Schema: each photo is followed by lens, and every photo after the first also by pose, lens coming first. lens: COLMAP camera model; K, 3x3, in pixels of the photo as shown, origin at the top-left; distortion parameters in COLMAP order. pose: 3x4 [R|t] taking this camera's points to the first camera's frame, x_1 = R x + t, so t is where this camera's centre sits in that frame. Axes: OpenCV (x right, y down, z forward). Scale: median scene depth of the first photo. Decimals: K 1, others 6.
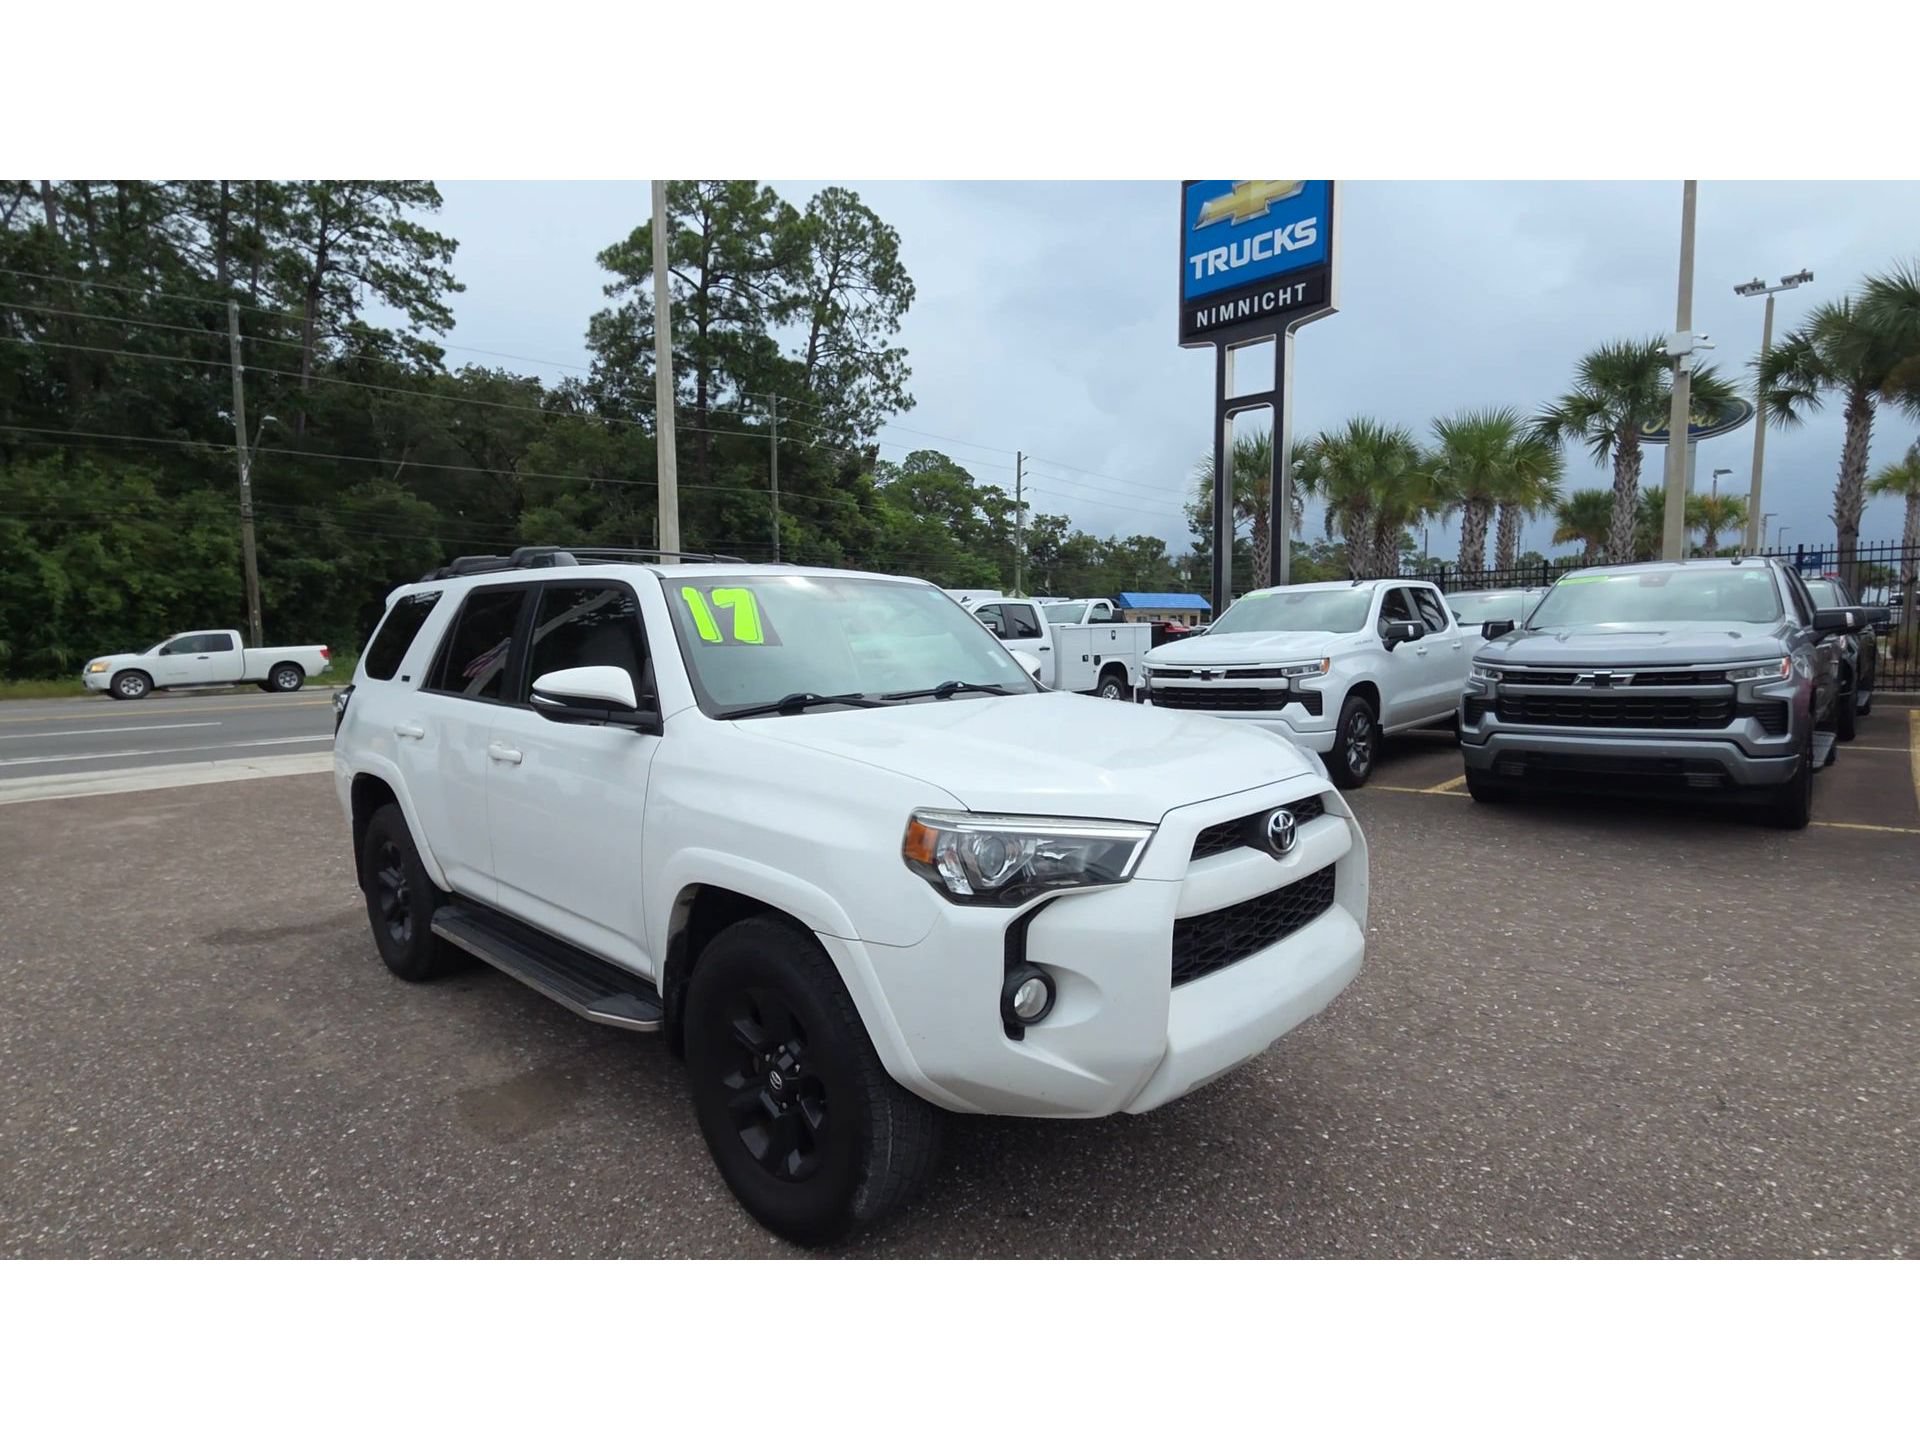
lens RADIAL K [[983.4, 0, 950.6], [0, 983.4, 719.3], [0, 0, 1]] dist [0.000911, 0.000390]
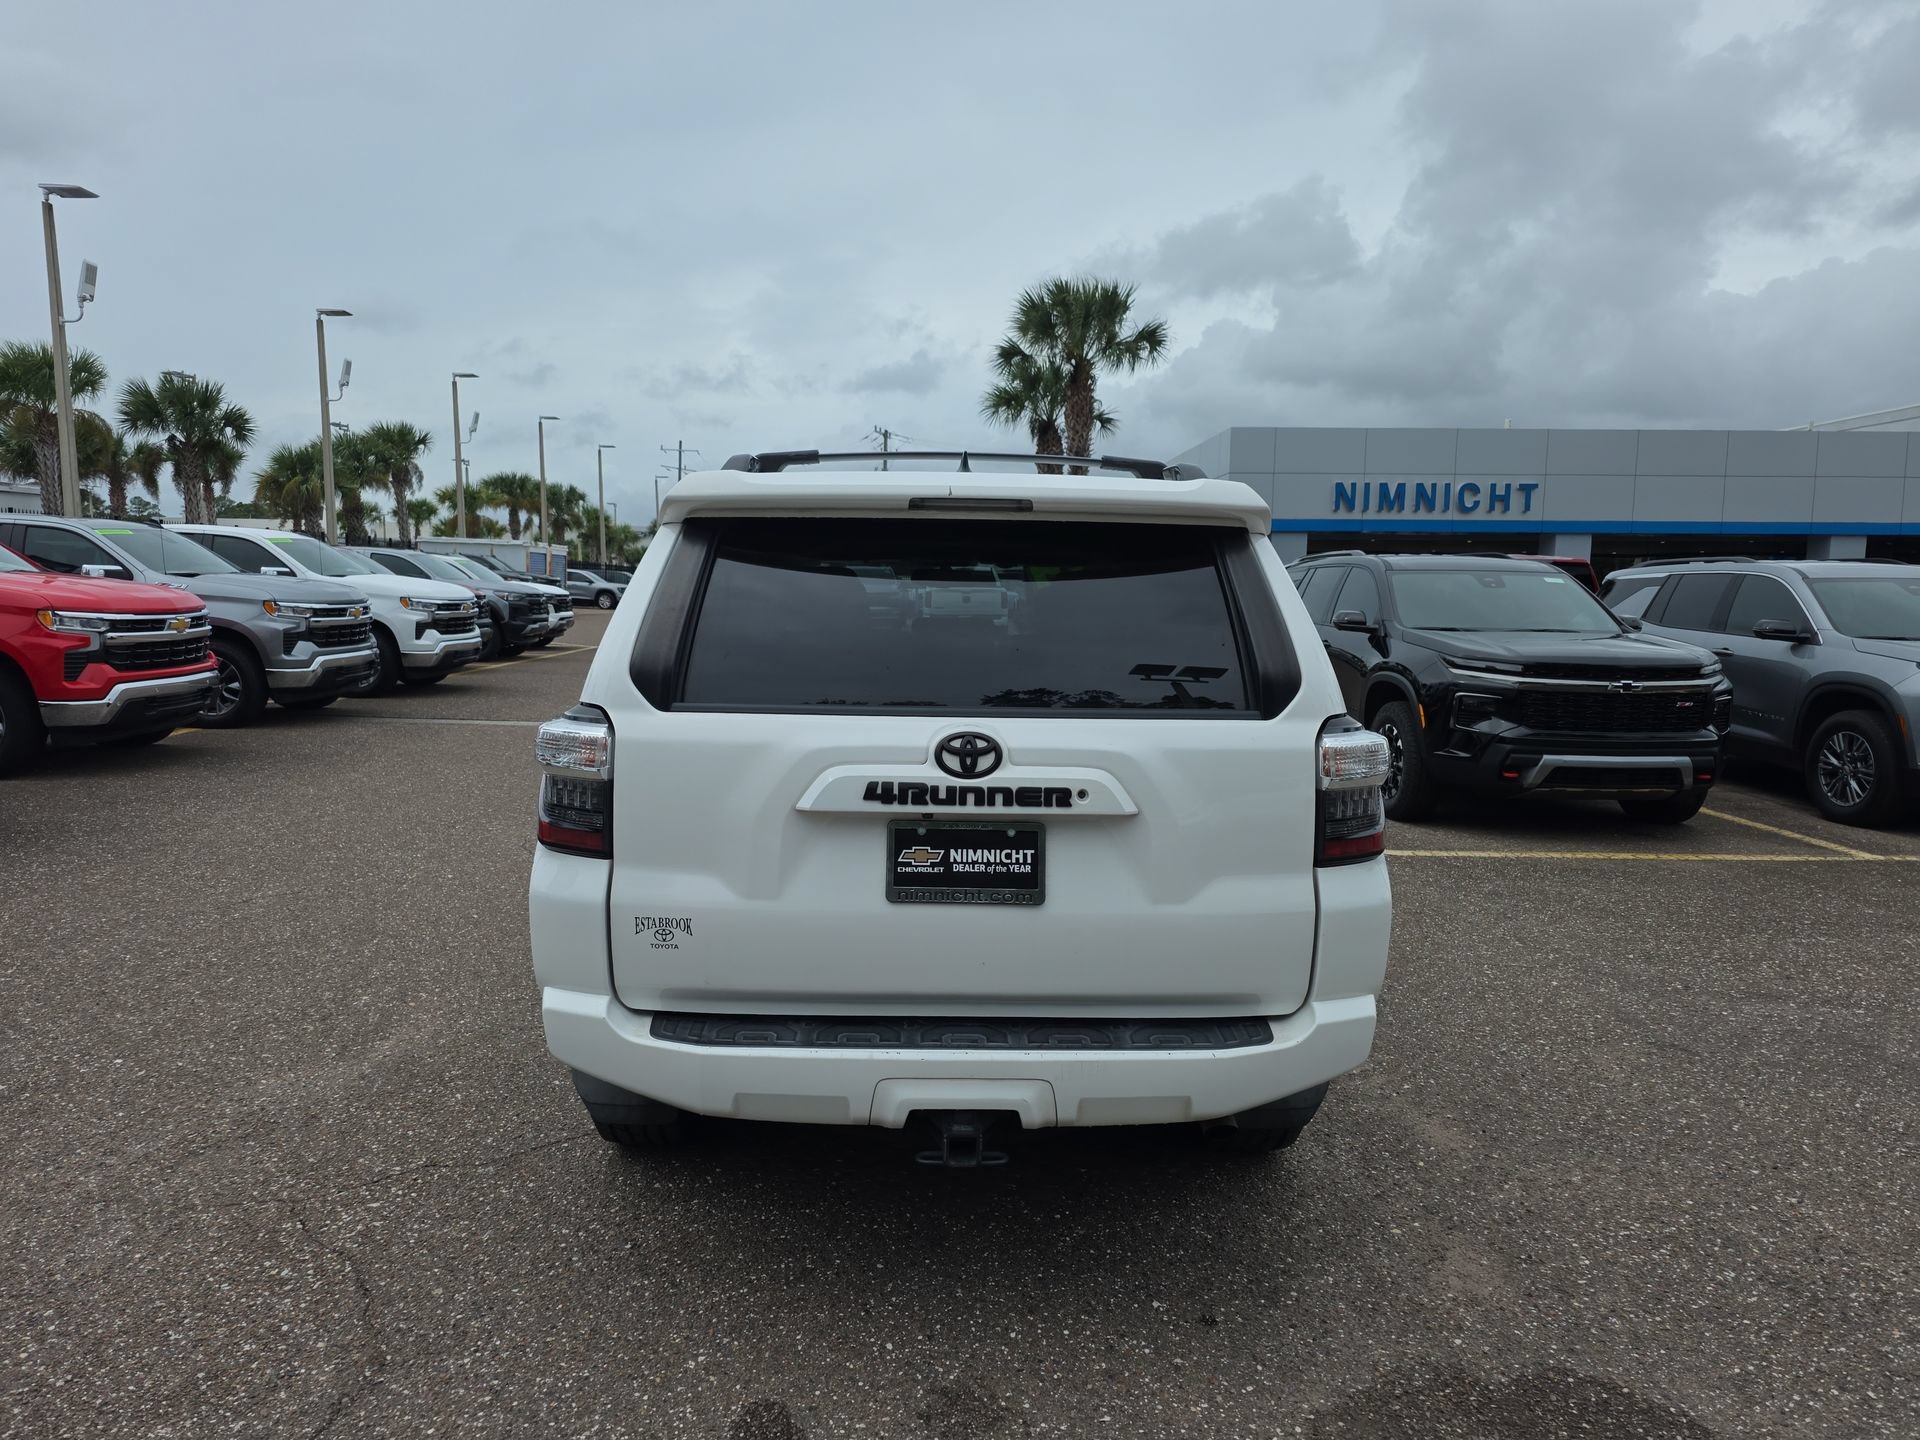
lens RADIAL K [[1317.2, 0, 958.0], [0, 1317.2, 679.4], [0, 0, 1]] dist [0.016115, -0.000645]
pose [[-0.715493, -0.044570, 0.697197, -0.132451], [0.053434, 0.991548, 0.118223, -0.018842], [-0.696573, 0.121842, -0.707064, 0.225849]]
